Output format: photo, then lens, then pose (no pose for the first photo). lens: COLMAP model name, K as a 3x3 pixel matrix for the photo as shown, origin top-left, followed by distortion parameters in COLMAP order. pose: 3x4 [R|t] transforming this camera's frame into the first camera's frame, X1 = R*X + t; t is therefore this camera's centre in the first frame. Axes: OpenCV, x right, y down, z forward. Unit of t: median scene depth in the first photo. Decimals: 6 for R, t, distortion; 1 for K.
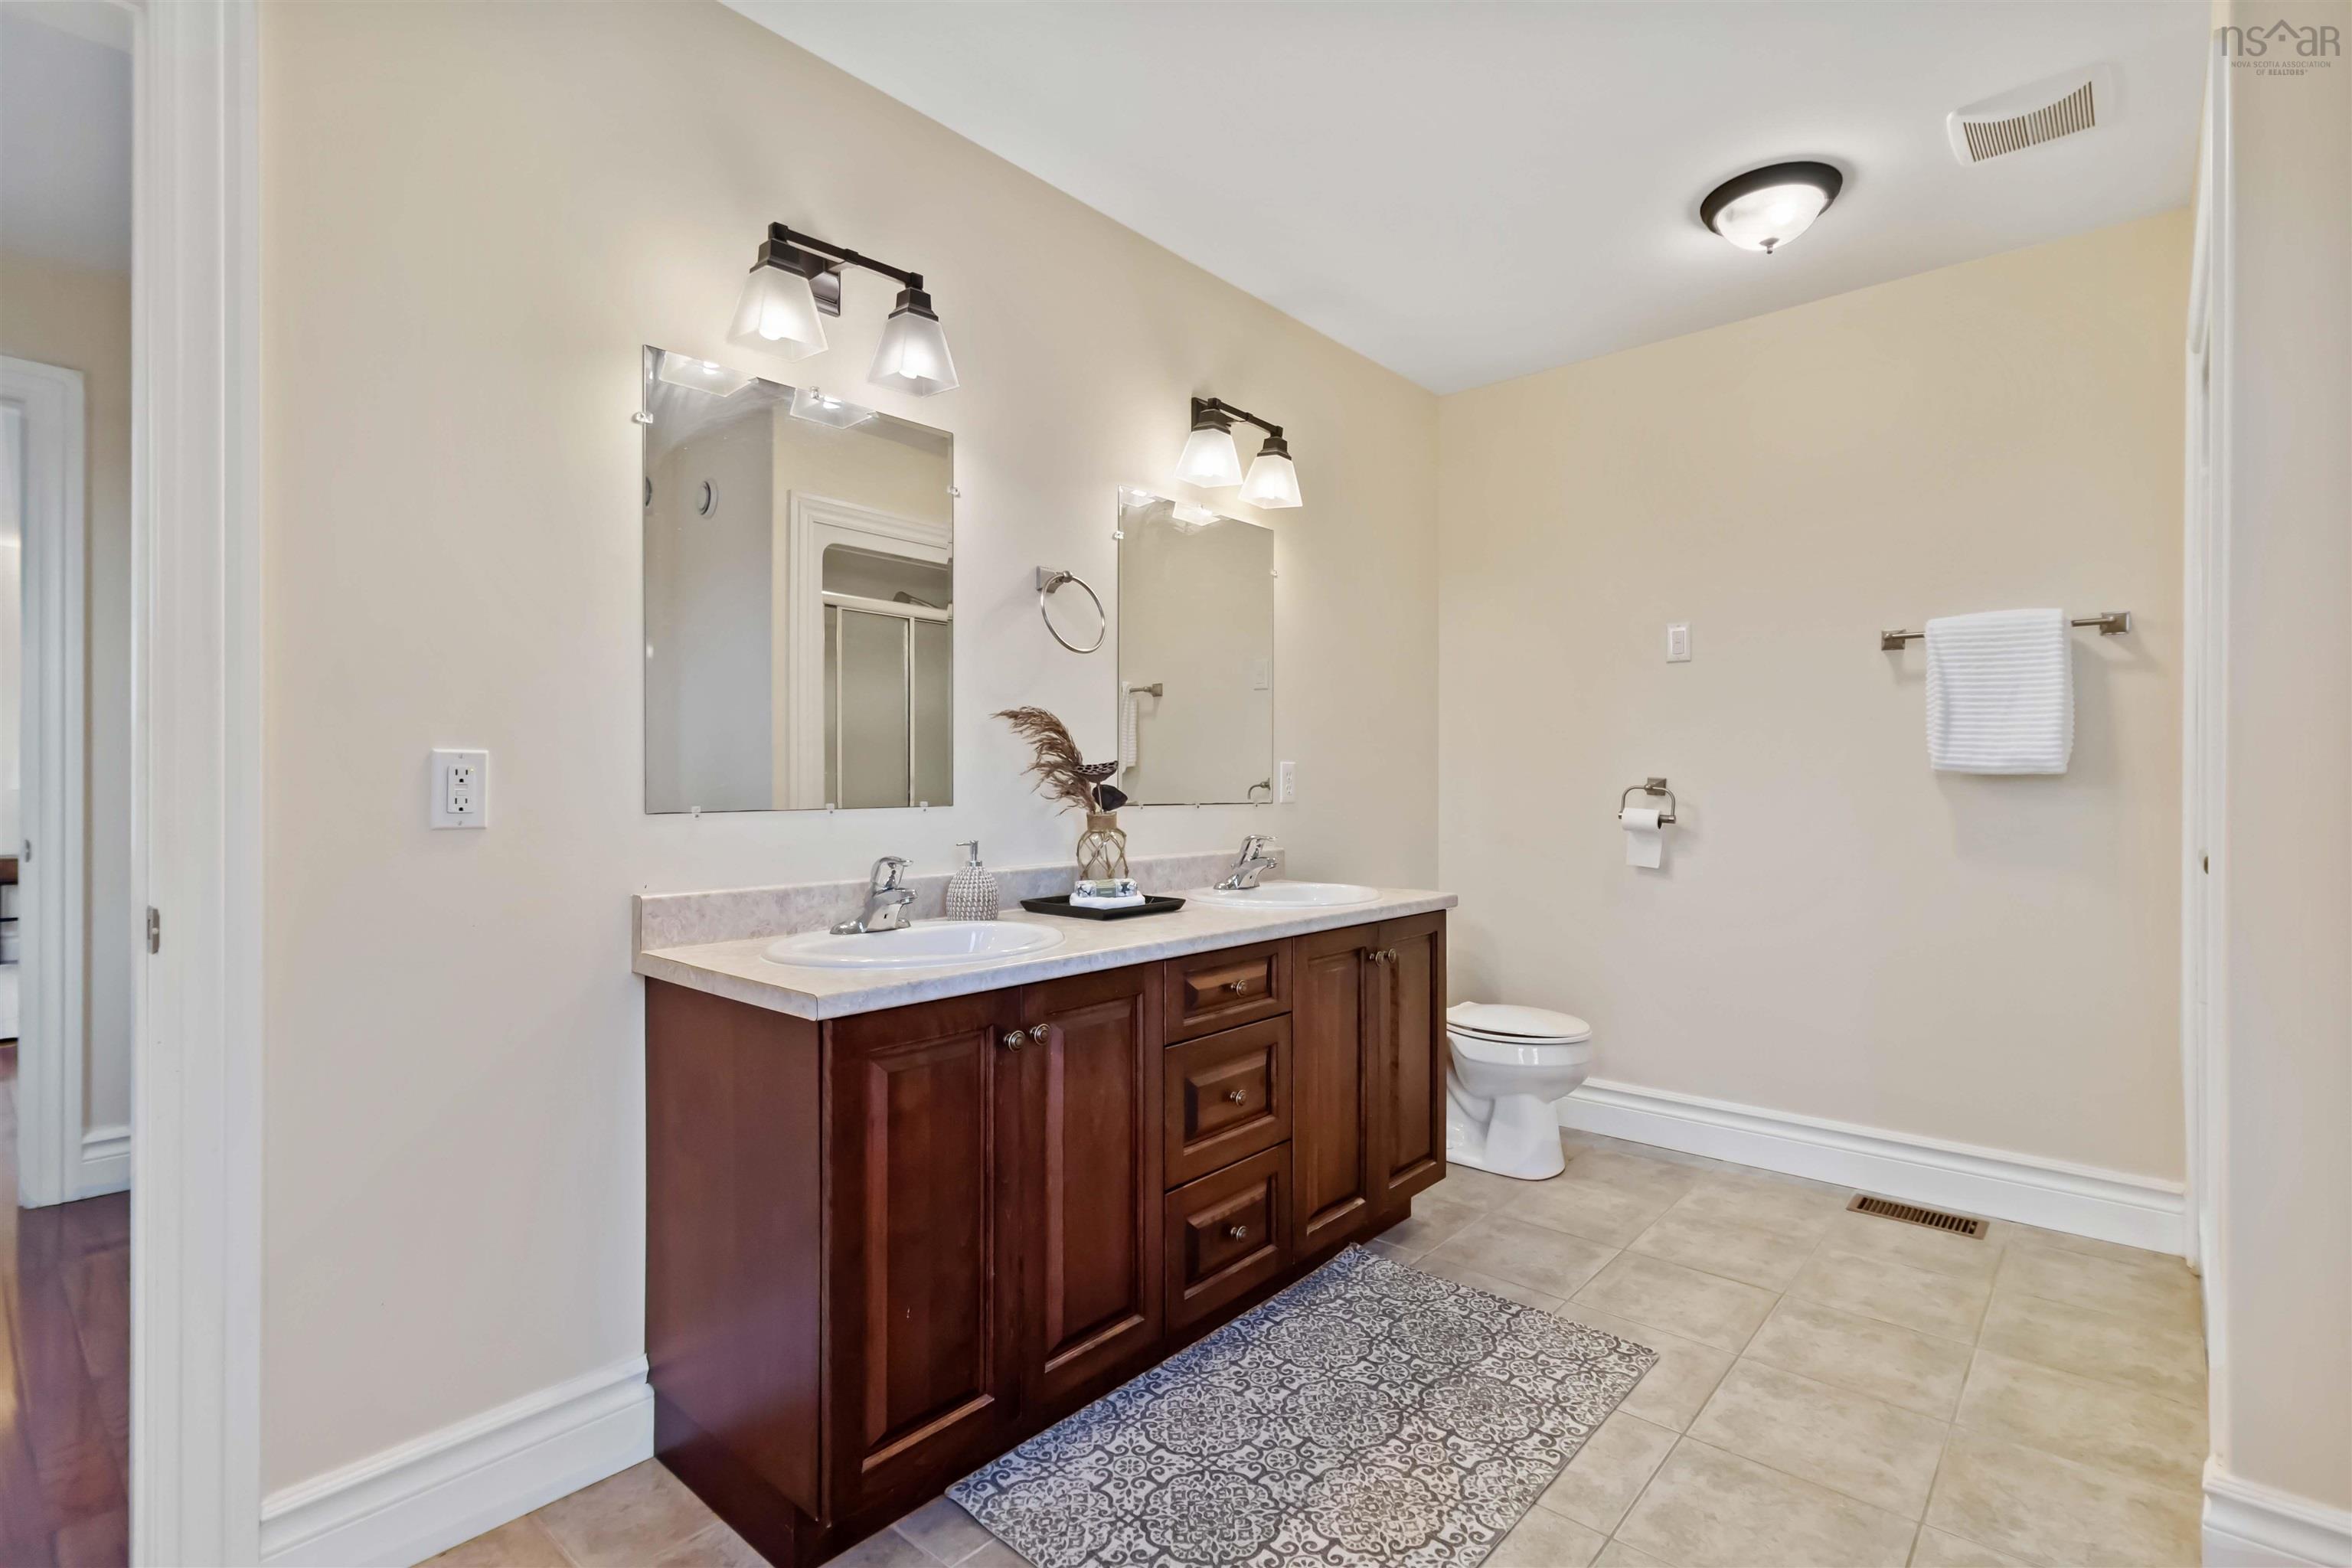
lens RADIAL K [[1091.2, 0, 1176.0], [0, 1091.2, 784.0], [0, 0, 1]] dist [0.000787, 0.000187]
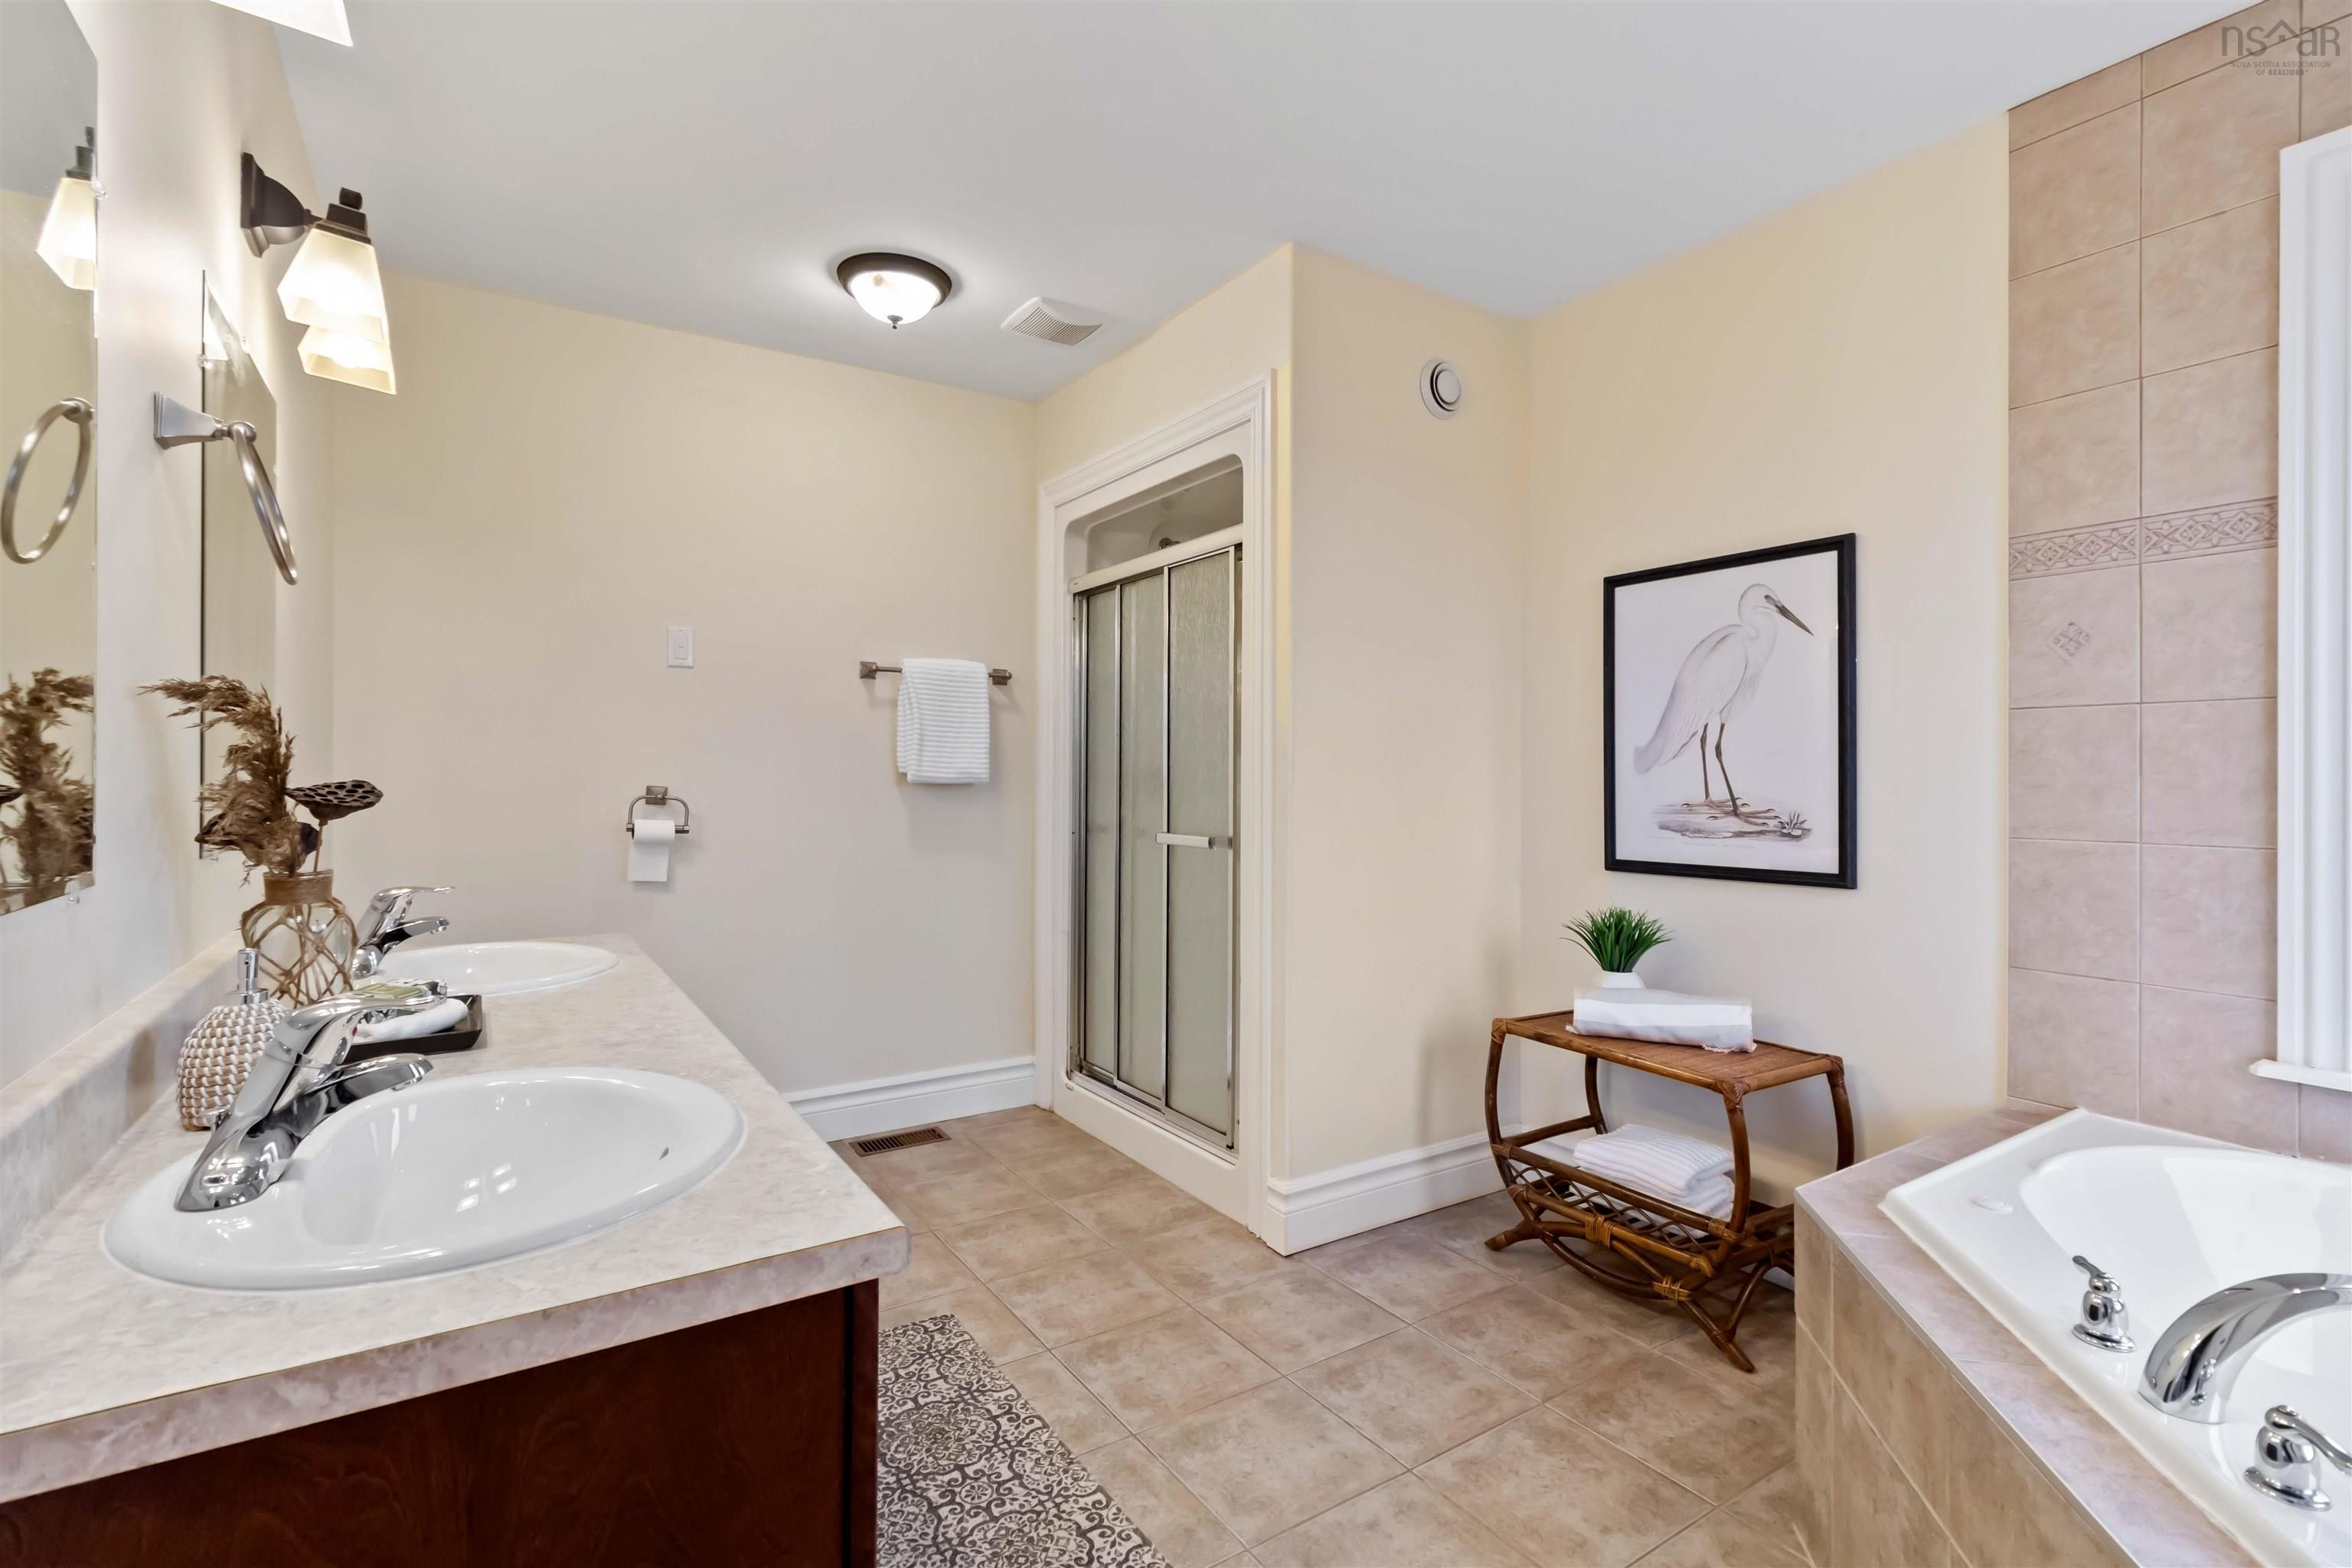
lens RADIAL K [[1101.3, 0, 1183.6], [0, 1101.3, 775.4], [0, 0, 1]] dist [0.000263, -0.000005]
pose [[0.263136, -0.004593, 0.964748, -0.526324], [0.001981, 0.999989, 0.004221, -0.026873], [-0.964757, 0.000800, 0.263142, 0.440980]]
